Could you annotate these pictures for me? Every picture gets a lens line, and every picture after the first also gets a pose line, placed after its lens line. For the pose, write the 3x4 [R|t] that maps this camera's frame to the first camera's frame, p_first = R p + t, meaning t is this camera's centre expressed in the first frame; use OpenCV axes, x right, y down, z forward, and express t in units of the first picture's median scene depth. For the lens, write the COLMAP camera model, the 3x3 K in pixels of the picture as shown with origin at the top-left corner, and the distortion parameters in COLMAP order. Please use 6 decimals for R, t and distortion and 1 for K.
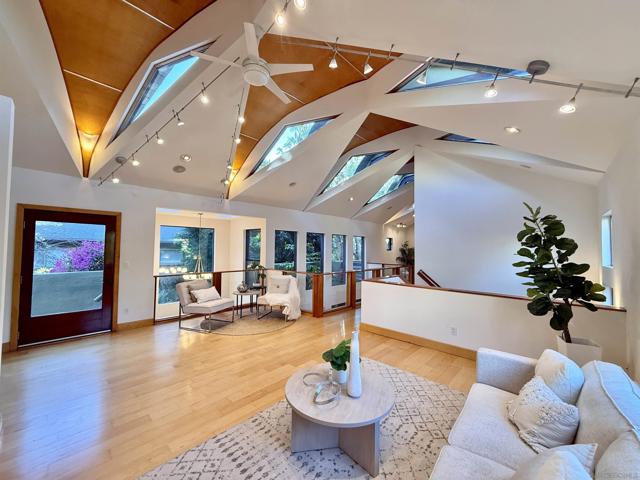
lens RADIAL K [[254.9, 0, 320.0], [0, 254.9, 240.8], [0, 0, 1]] dist [0.001314, -0.001654]
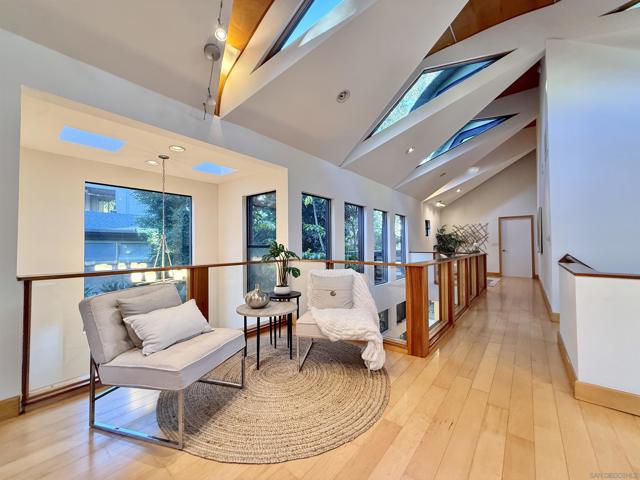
lens RADIAL K [[254.9, 0, 319.2], [0, 254.9, 240.4], [0, 0, 1]] dist [0.001314, -0.001654]
pose [[0.997633, -0.016131, 0.066841, -0.201807], [0.015381, 0.999813, 0.011727, 0.070581], [-0.067018, -0.010671, 0.997695, 0.490027]]
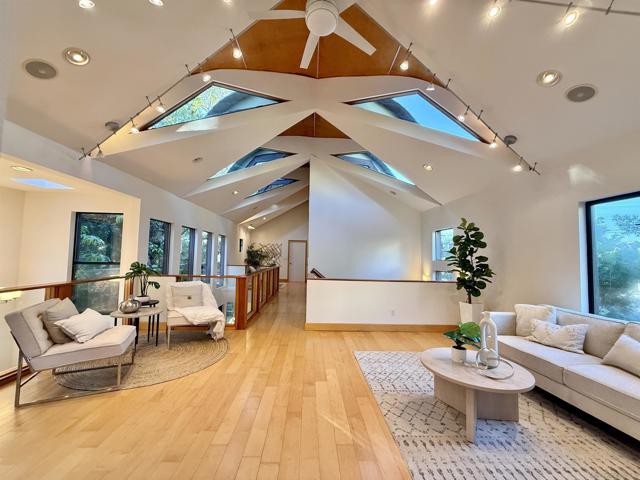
lens RADIAL K [[254.9, 0, 318.6], [0, 254.9, 240.0], [0, 0, 1]] dist [0.001314, -0.001654]
pose [[0.704842, 0.047183, 0.707793, -0.388046], [-0.034059, 0.998886, -0.032671, 0.027855], [-0.708546, -0.001079, 0.705664, 0.220942]]
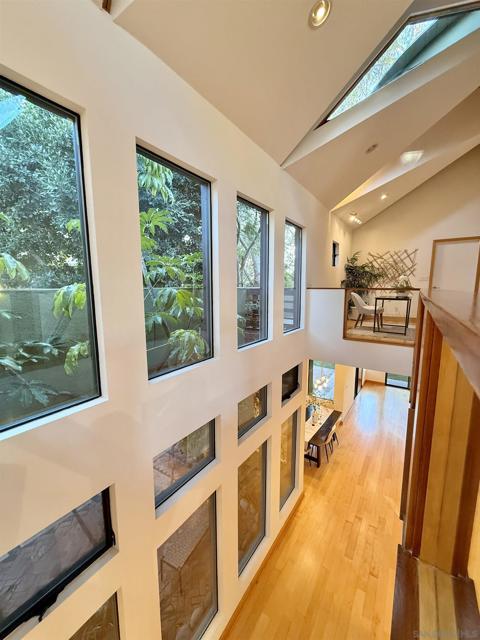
lens RADIAL K [[254.9, 0, 240.5], [0, 254.9, 321.0], [0, 0, 1]] dist [0.001314, -0.001654]
pose [[0.989007, -0.033394, 0.144051, 0.002332], [0.009088, 0.986052, 0.166188, 0.115528], [-0.147592, -0.163052, 0.975516, 0.953592]]
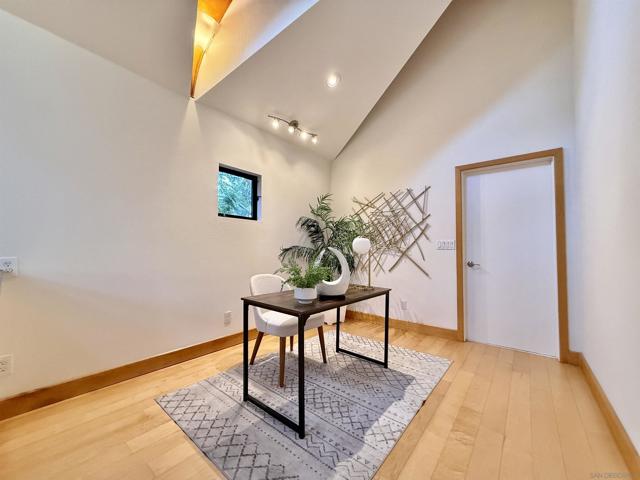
lens RADIAL K [[254.9, 0, 317.9], [0, 254.9, 237.4], [0, 0, 1]] dist [0.001314, -0.001654]
pose [[0.998500, -0.001747, 0.054730, 0.644495], [0.002246, 0.999956, -0.009061, 0.114172], [-0.054712, 0.009170, 0.998460, 1.416562]]
